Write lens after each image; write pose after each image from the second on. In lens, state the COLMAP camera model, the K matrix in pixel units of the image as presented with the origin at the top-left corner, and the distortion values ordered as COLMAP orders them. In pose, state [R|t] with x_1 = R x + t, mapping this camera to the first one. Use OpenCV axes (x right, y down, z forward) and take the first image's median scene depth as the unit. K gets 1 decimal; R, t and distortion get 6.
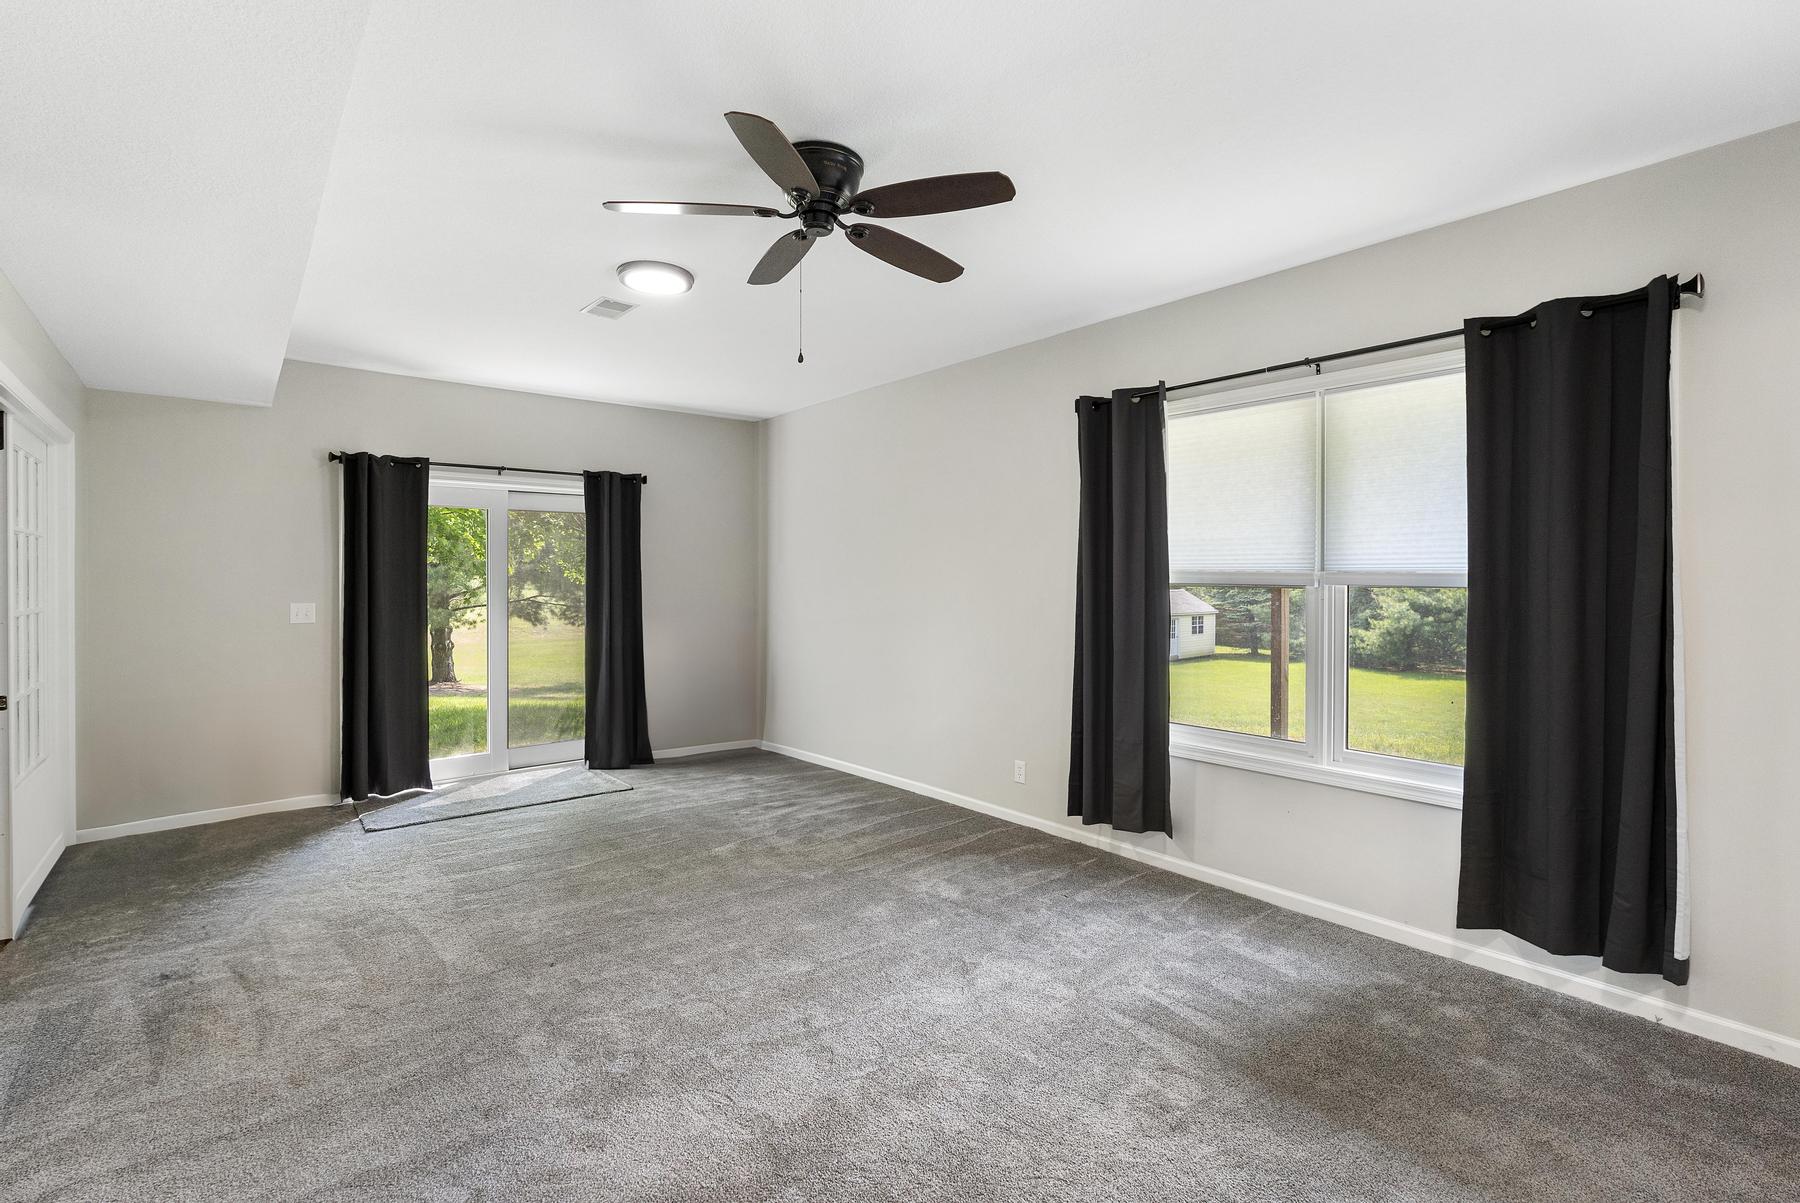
lens RADIAL K [[821.4, 0, 900.8], [0, 821.4, 595.6], [0, 0, 1]] dist [-0.004927, -0.000187]
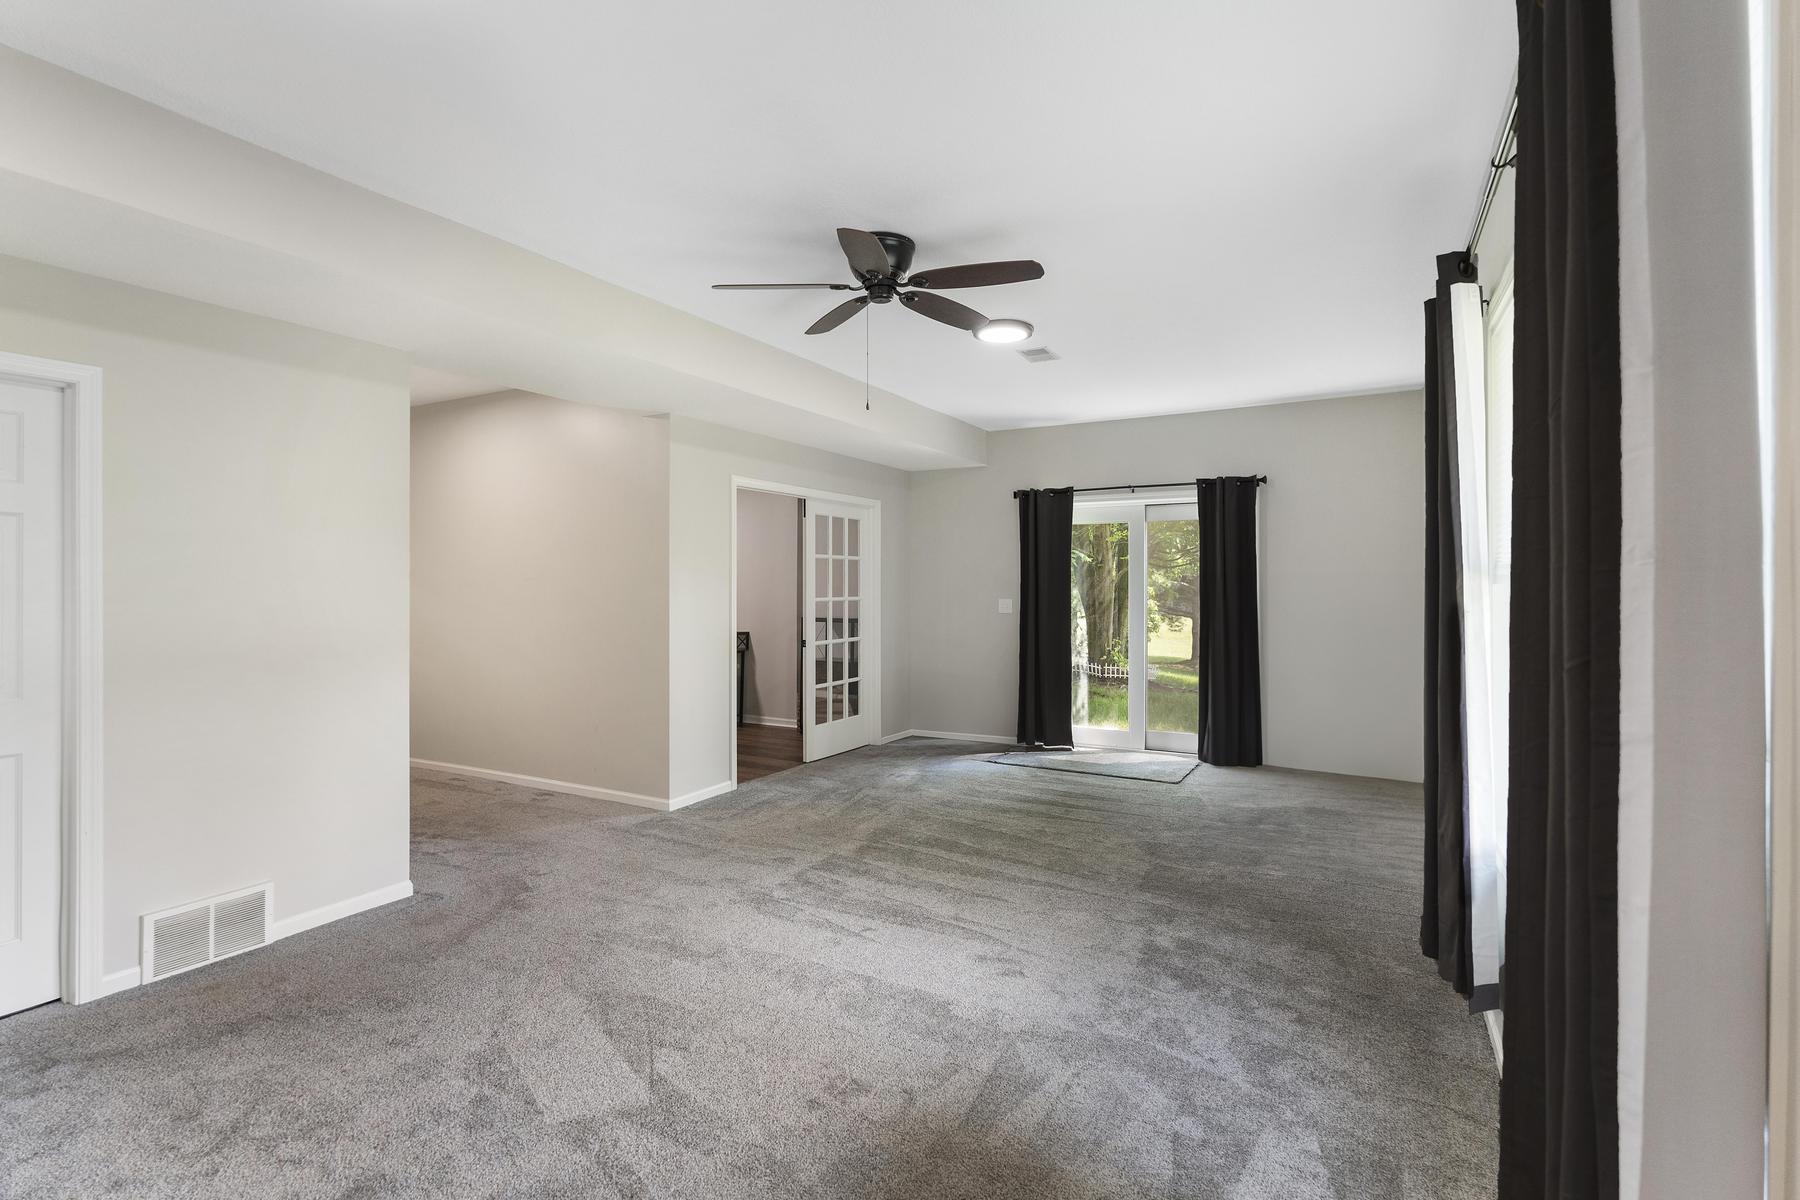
lens RADIAL K [[847.3, 0, 899.8], [0, 847.3, 581.6], [0, 0, 1]] dist [0.001337, 0.000052]
pose [[0.362256, 0.005132, -0.932064, 0.550150], [-0.021782, 0.999758, -0.002961, -0.010095], [0.931824, 0.021375, 0.362281, 0.270714]]
